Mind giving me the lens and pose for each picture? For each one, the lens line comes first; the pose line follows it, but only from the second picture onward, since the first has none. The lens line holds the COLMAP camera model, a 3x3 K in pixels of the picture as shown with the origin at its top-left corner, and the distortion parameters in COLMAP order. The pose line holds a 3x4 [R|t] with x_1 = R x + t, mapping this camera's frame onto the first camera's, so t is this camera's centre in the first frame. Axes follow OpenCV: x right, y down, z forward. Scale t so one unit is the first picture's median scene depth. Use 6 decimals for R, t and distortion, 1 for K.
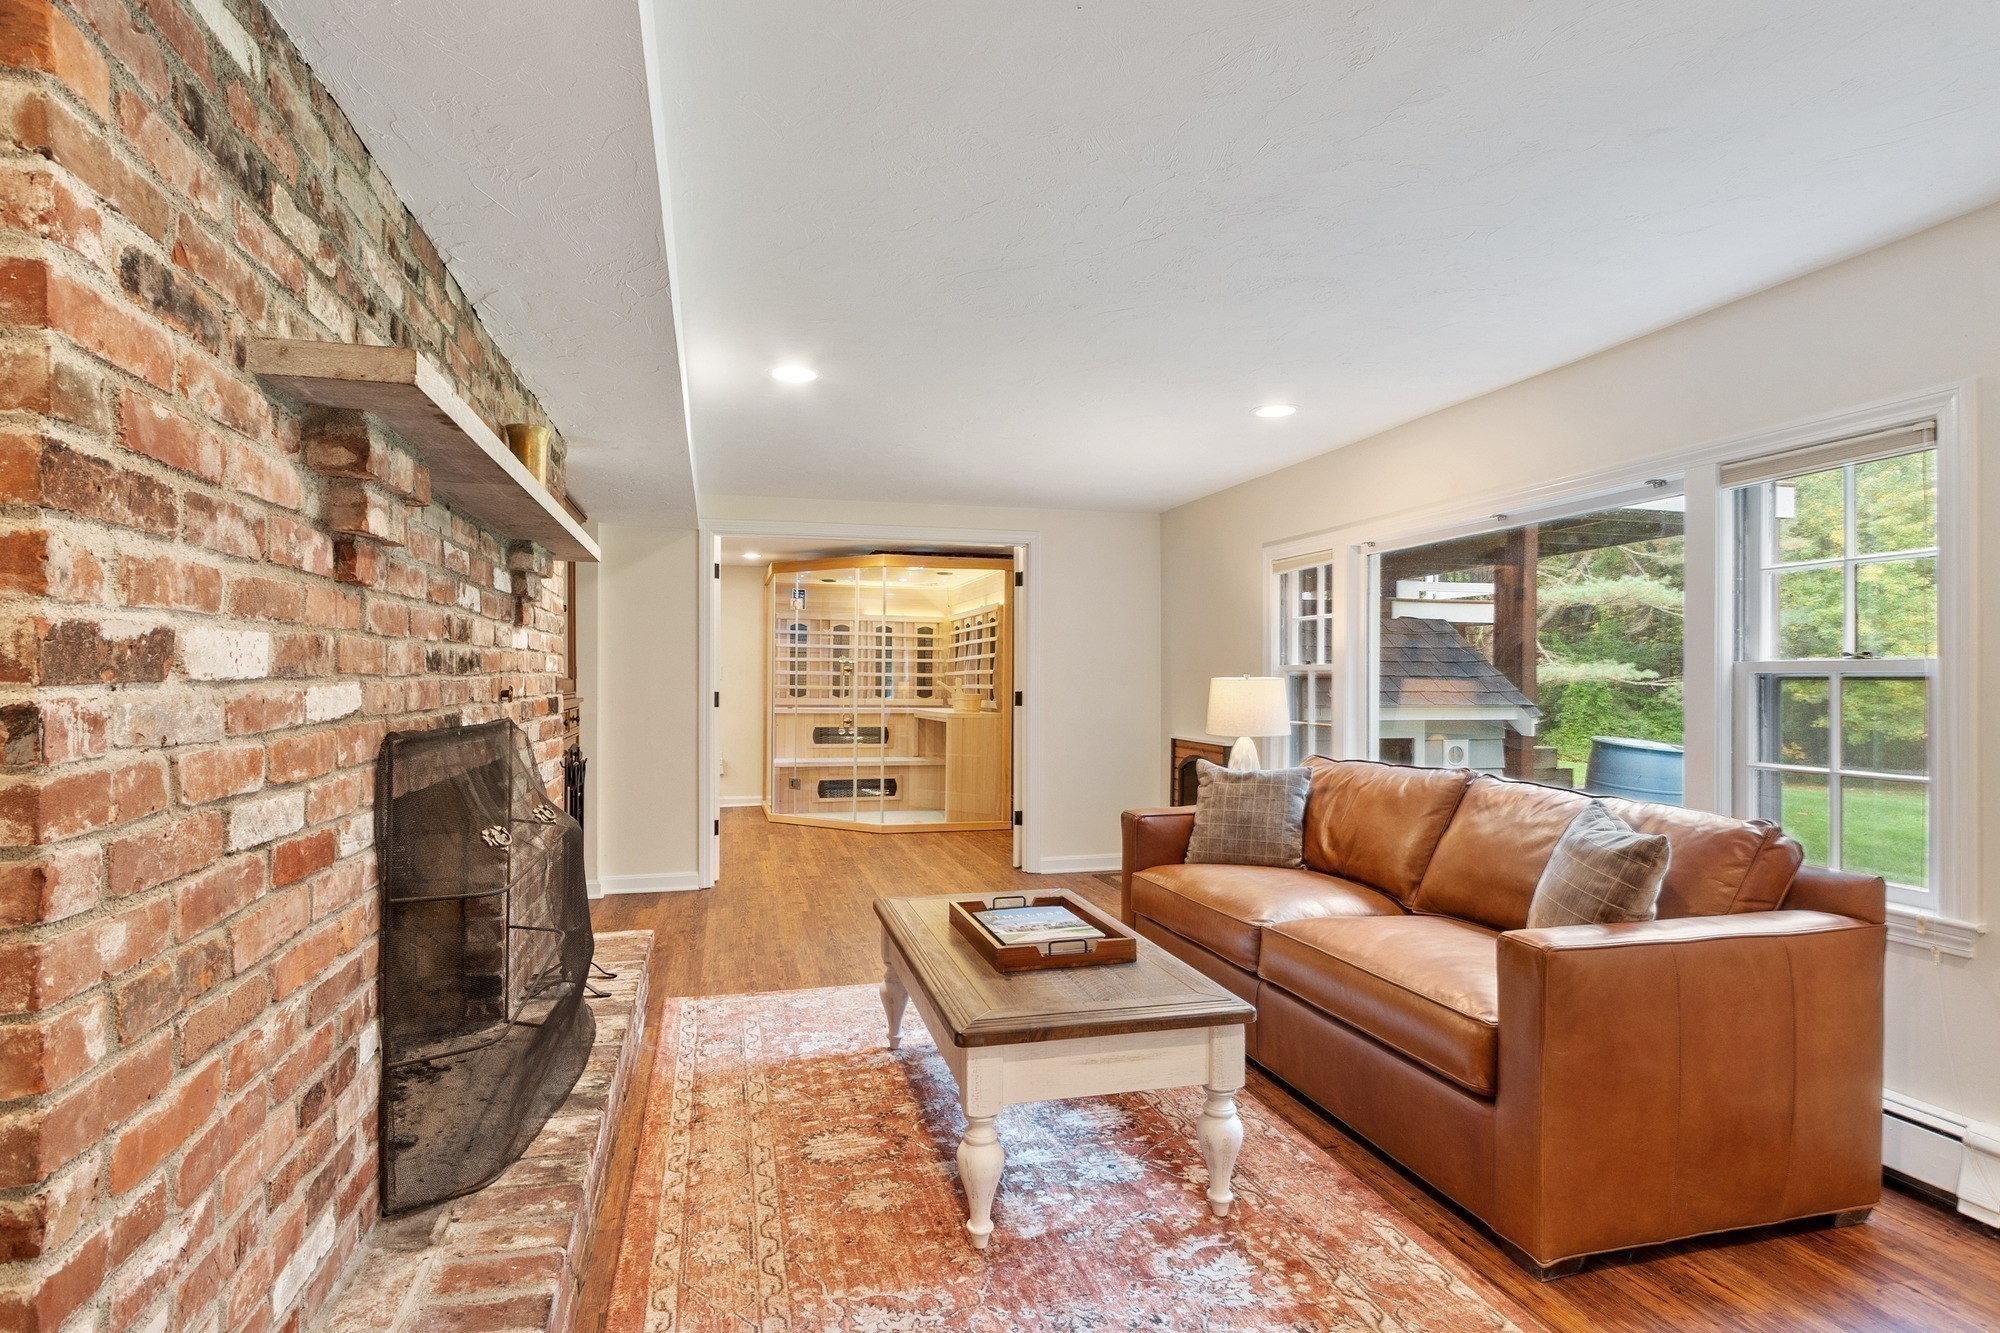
lens RADIAL K [[913.4, 0, 994.1], [0, 913.4, 676.0], [0, 0, 1]] dist [0.001608, 0.000047]
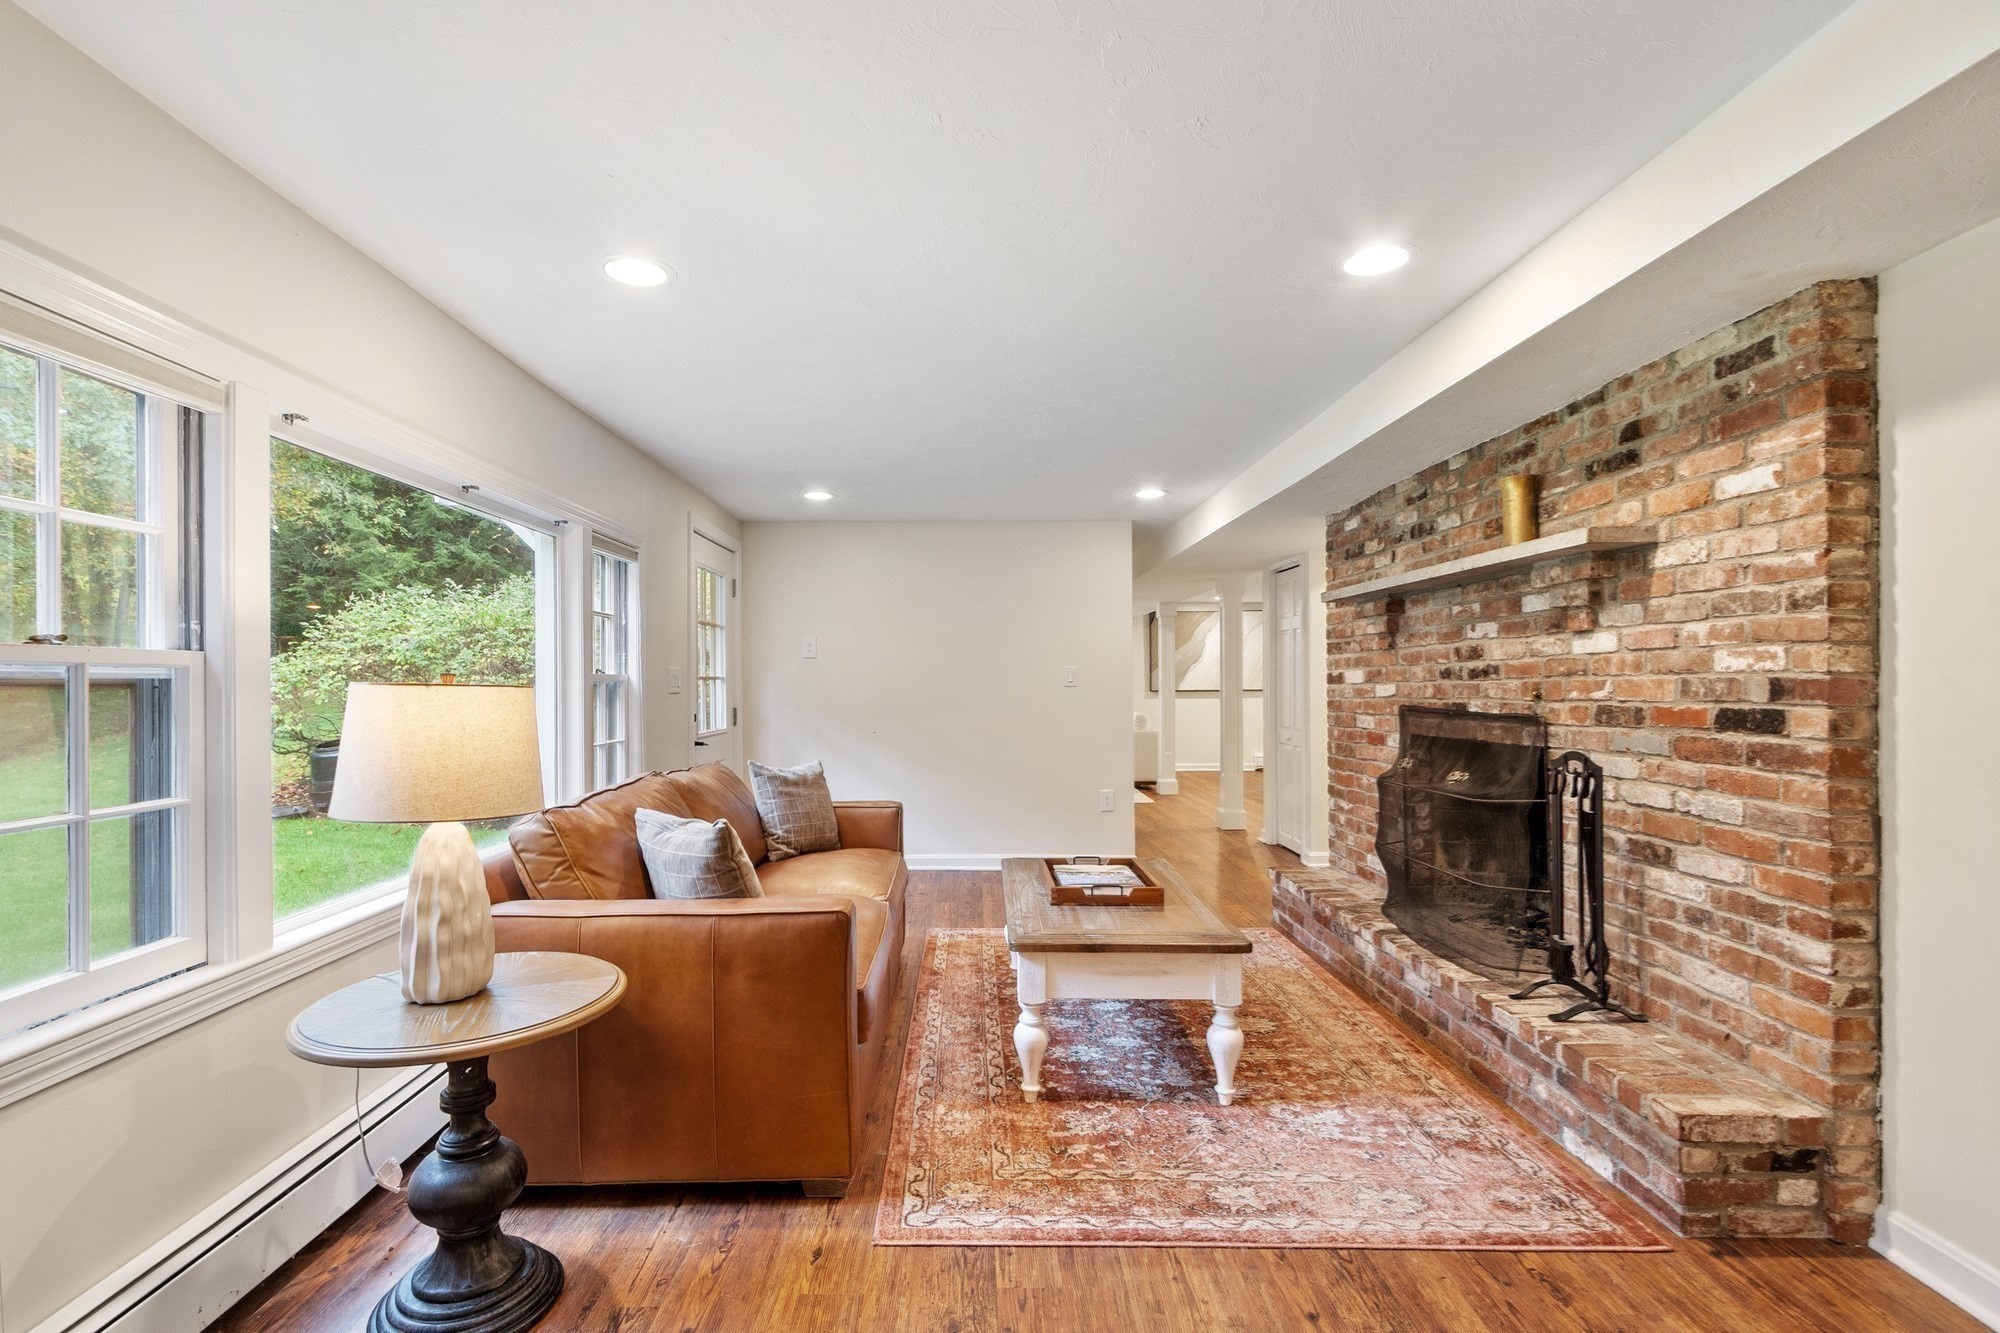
lens RADIAL K [[913.4, 0, 989.2], [0, 913.4, 678.3], [0, 0, 1]] dist [0.001608, 0.000047]
pose [[-0.965303, 0.006382, 0.261053, -0.126536], [0.003937, 0.999943, -0.009888, 0.006154], [-0.261101, -0.008517, -0.965274, 2.031785]]
